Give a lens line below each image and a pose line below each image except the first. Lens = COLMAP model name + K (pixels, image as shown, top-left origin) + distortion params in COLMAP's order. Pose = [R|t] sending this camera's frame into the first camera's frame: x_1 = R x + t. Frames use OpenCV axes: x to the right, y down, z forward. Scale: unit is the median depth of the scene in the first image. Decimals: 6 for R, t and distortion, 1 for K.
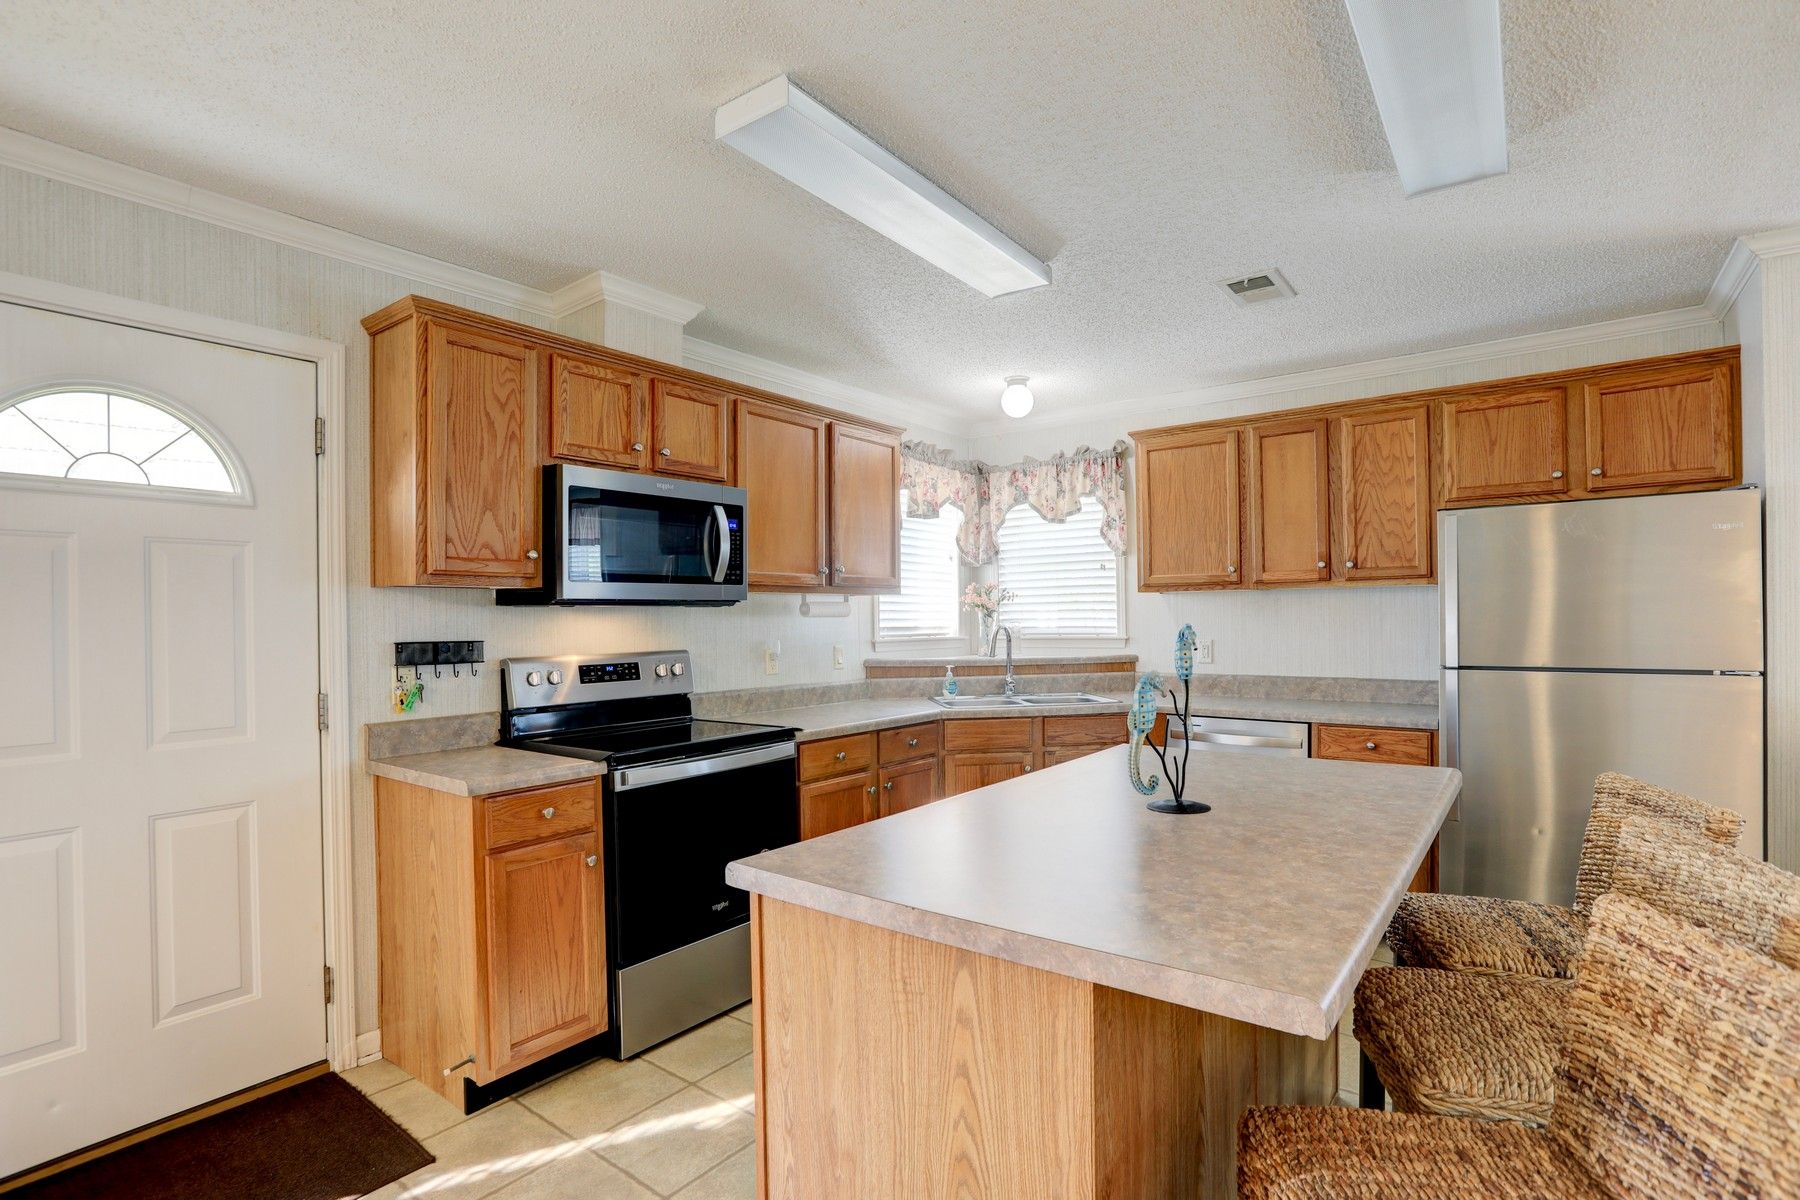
lens RADIAL K [[861.2, 0, 895.8], [0, 861.2, 614.6], [0, 0, 1]] dist [-0.062722, 0.031528]
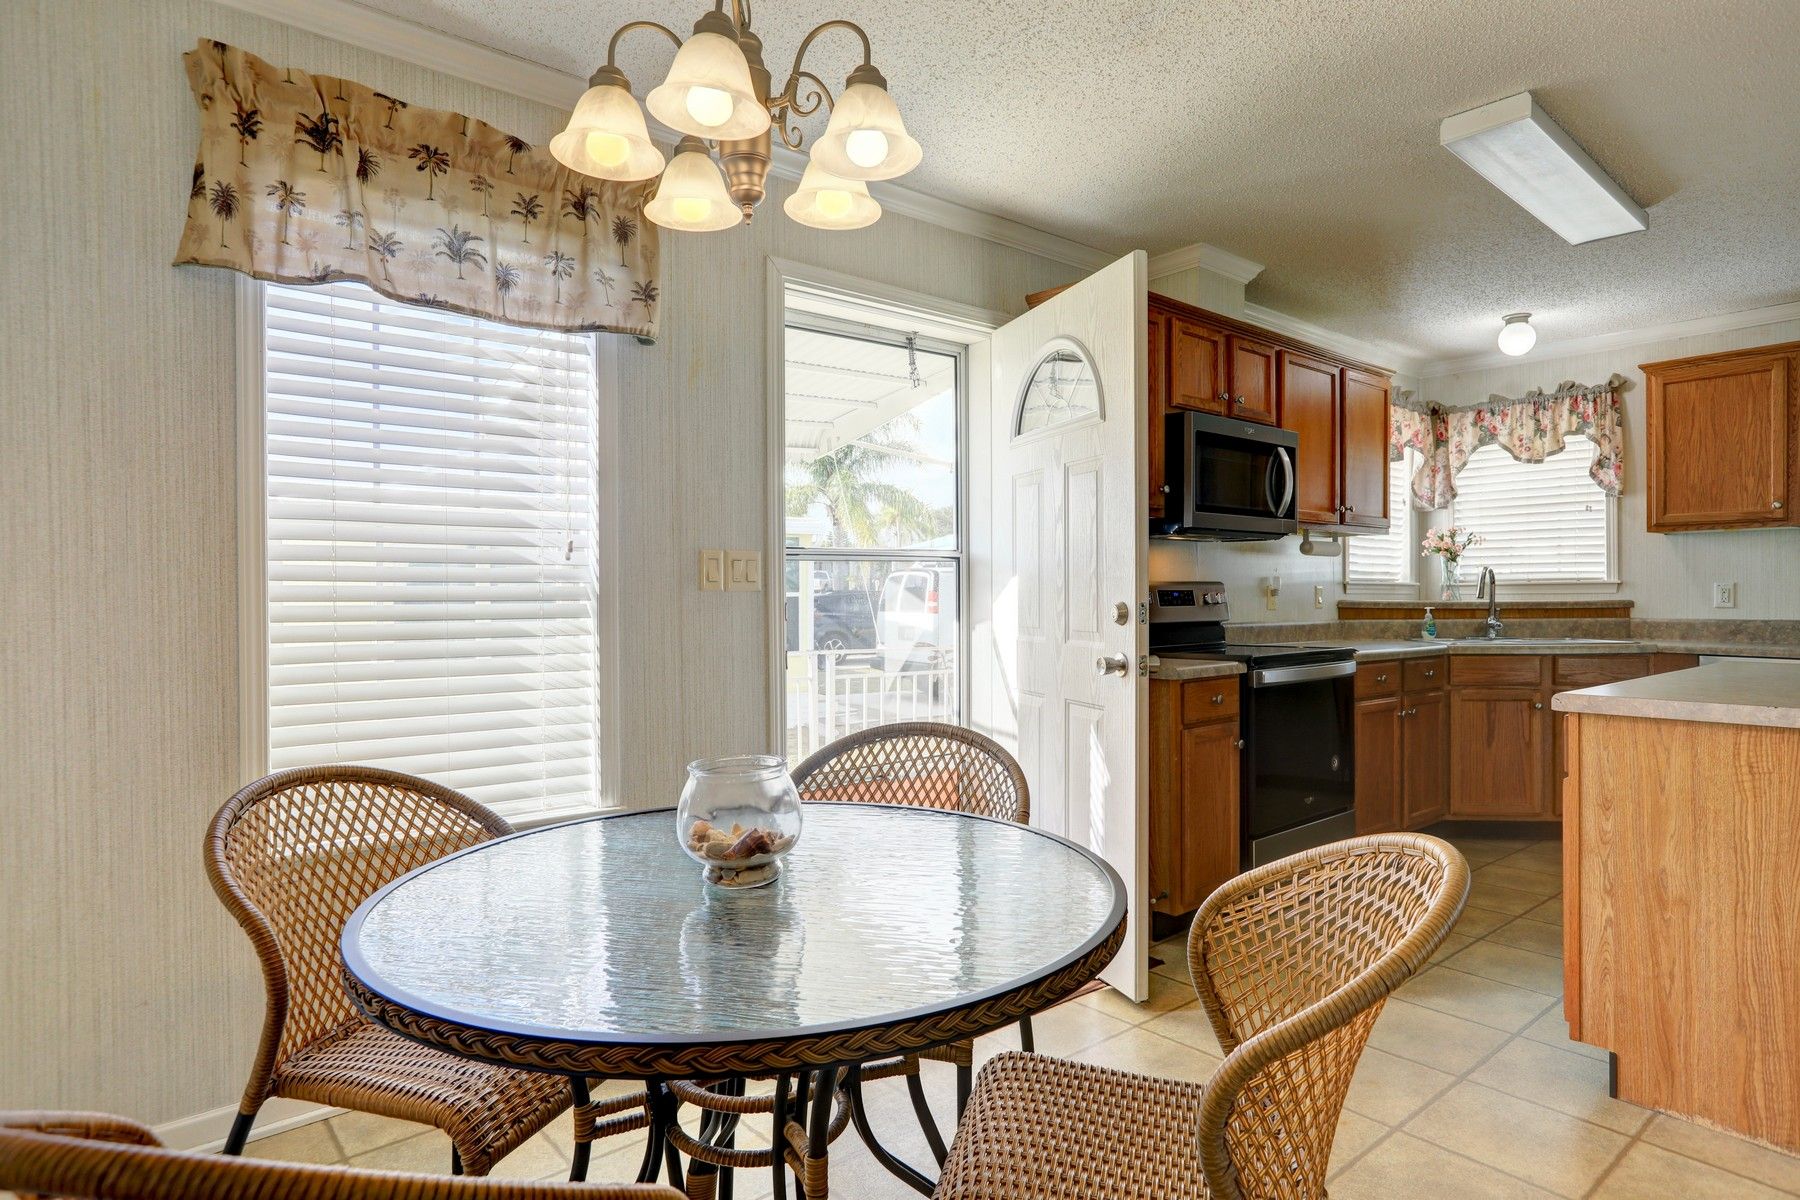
lens RADIAL K [[1000.2, 0, 898.4], [0, 1000.2, 599.9], [0, 0, 1]] dist [-0.033300, 0.025379]
pose [[0.976526, 0.008079, -0.215247, -0.393823], [-0.005823, 0.999921, 0.011112, 0.055972], [0.215319, -0.009598, 0.976496, -0.349578]]
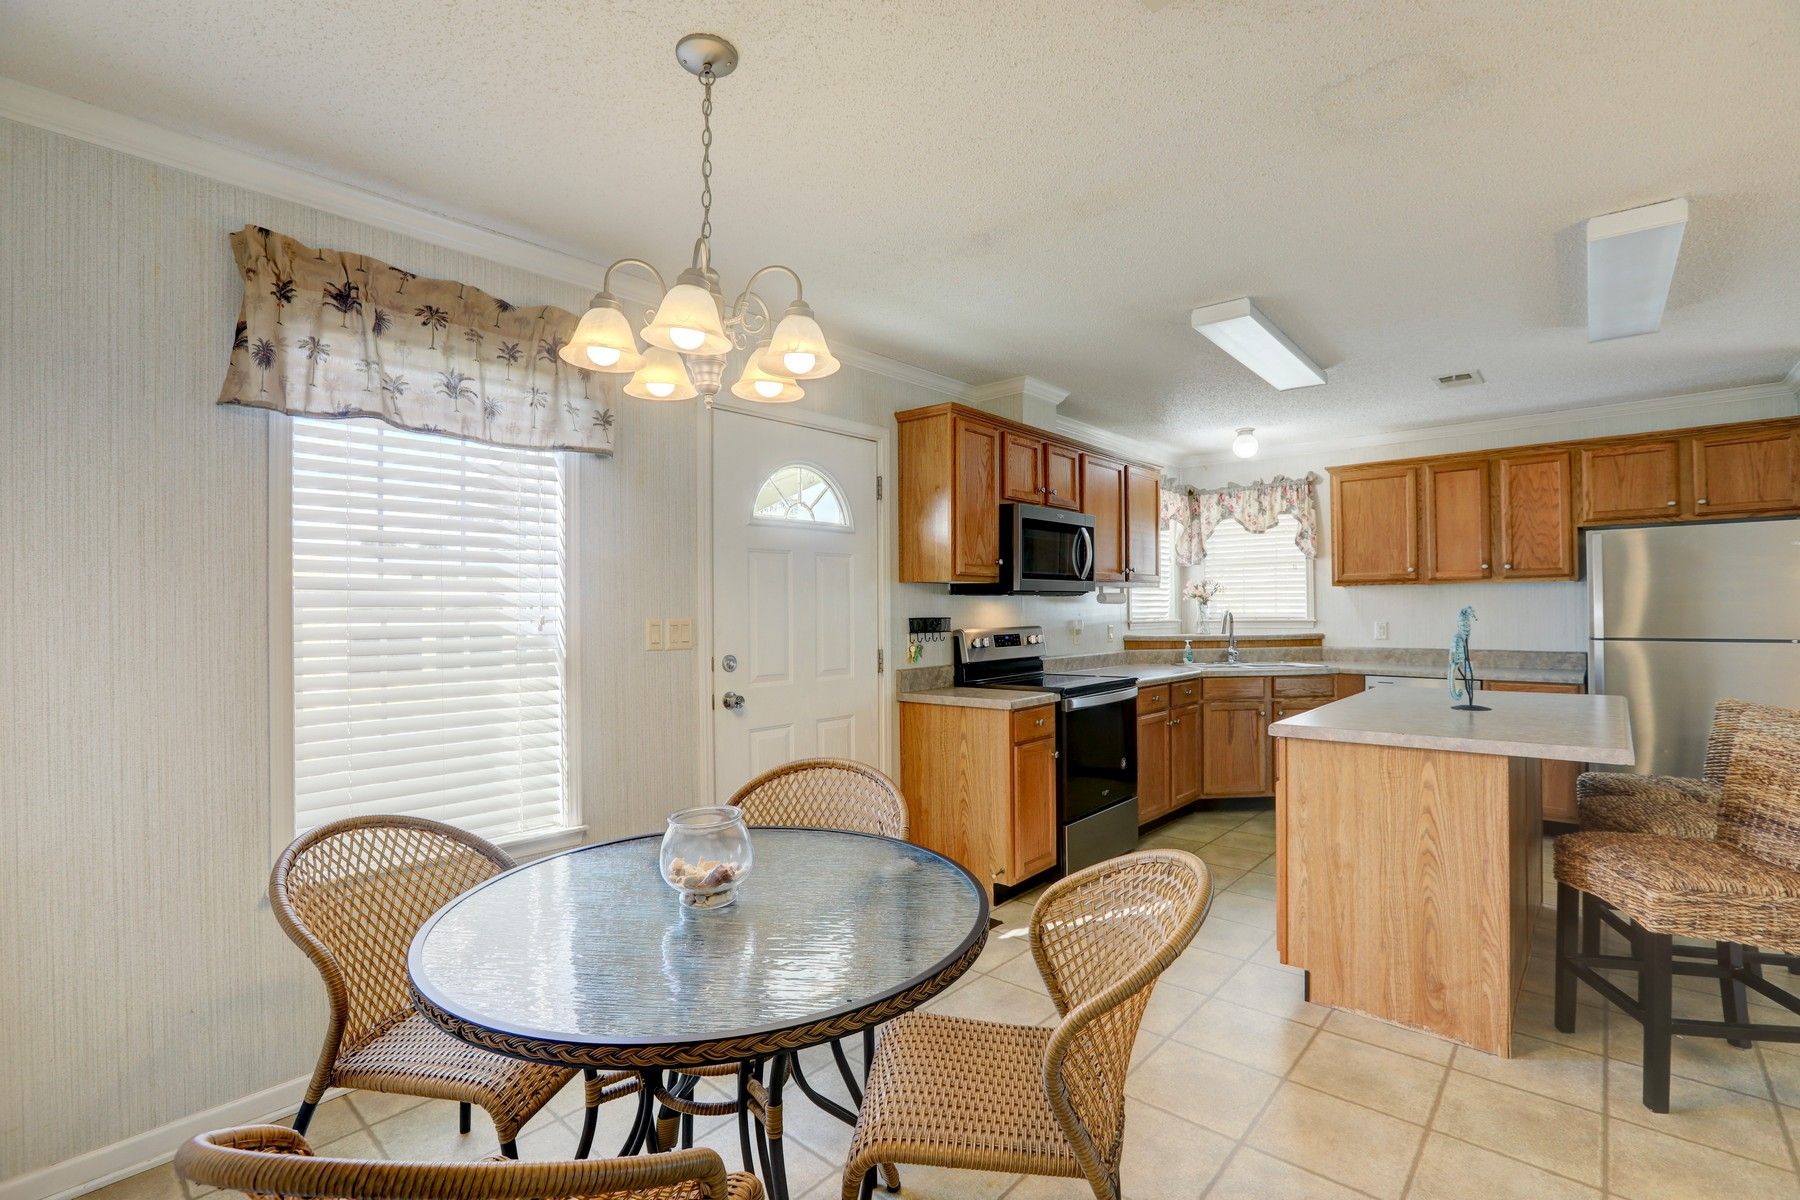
lens RADIAL K [[814.0, 0, 897.6], [0, 814.0, 601.1], [0, 0, 1]] dist [-0.049117, 0.016771]
pose [[0.997489, 0.002436, -0.070773, -0.409677], [-0.002836, 0.999981, -0.005548, 0.008308], [0.070758, 0.005734, 0.997477, -0.407619]]
